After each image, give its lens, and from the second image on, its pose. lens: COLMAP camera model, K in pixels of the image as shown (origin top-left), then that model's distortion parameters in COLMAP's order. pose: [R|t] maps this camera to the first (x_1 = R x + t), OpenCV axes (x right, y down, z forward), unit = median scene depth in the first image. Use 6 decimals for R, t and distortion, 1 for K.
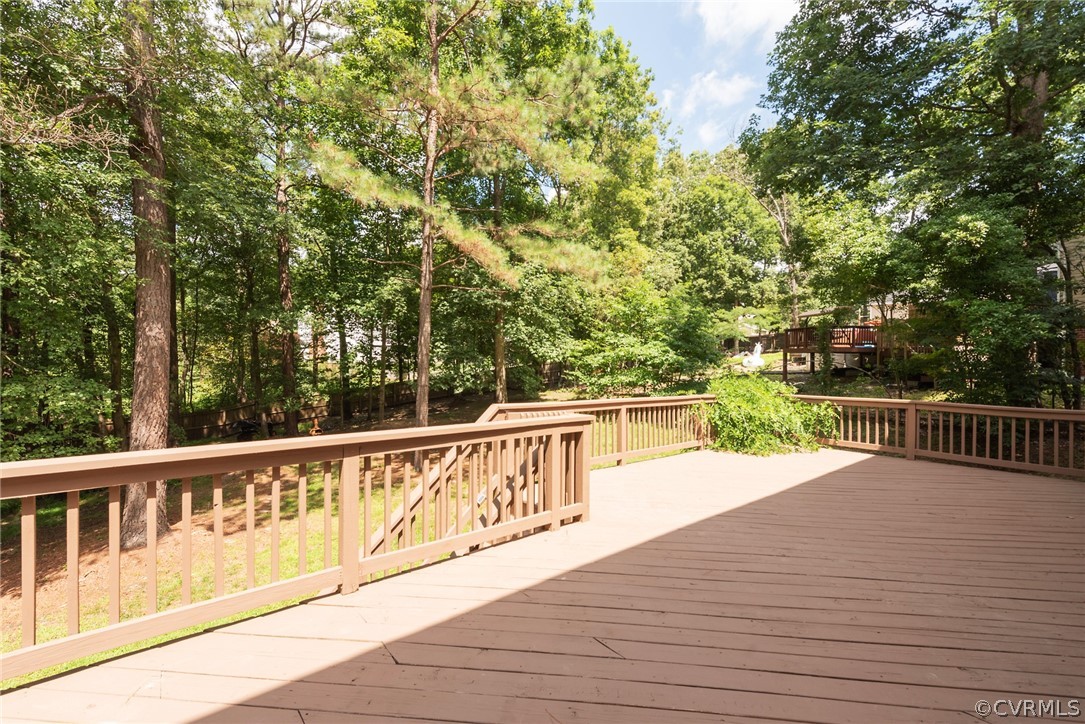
lens RADIAL K [[450.5, 0, 535.9], [0, 450.5, 364.2], [0, 0, 1]] dist [0.000774, 0.000074]
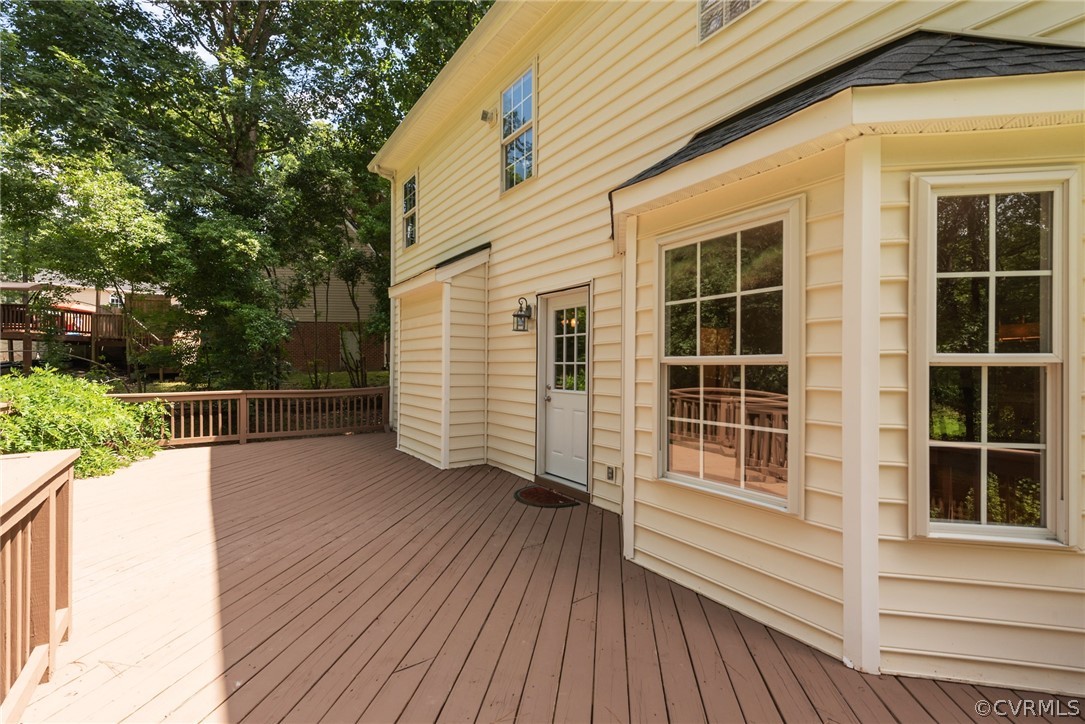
lens RADIAL K [[450.5, 0, 535.9], [0, 450.5, 364.2], [0, 0, 1]] dist [0.000774, 0.000074]
pose [[0.070213, -0.011385, 0.997467, -0.200693], [-0.009819, 0.999879, 0.012103, -0.005026], [-0.997484, -0.010643, 0.070092, 0.180685]]
